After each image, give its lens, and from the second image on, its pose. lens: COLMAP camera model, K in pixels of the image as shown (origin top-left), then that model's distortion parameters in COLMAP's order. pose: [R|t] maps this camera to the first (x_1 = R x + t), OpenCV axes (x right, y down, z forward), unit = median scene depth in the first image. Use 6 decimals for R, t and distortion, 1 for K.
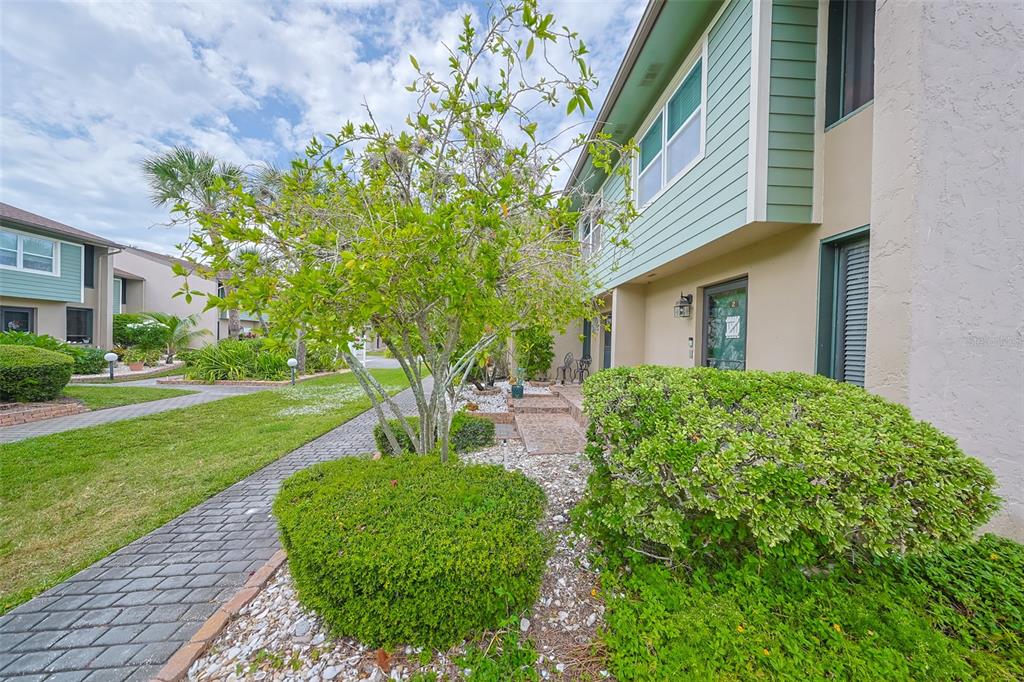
lens RADIAL K [[336.9, 0, 517.9], [0, 336.9, 339.9], [0, 0, 1]] dist [-0.000075, 0.000002]
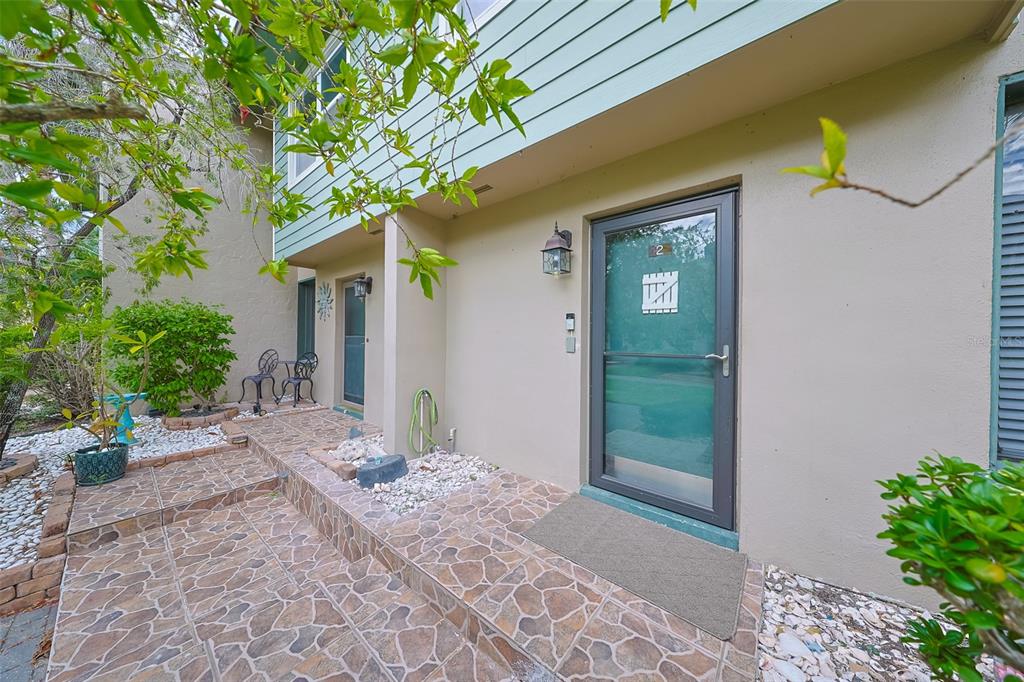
lens RADIAL K [[336.9, 0, 517.9], [0, 336.9, 339.9], [0, 0, 1]] dist [-0.000075, 0.000002]
pose [[0.693177, -0.017210, 0.720562, 0.048556], [0.001510, 0.999747, 0.022426, 0.013445], [-0.720765, -0.014457, 0.693028, 0.422644]]
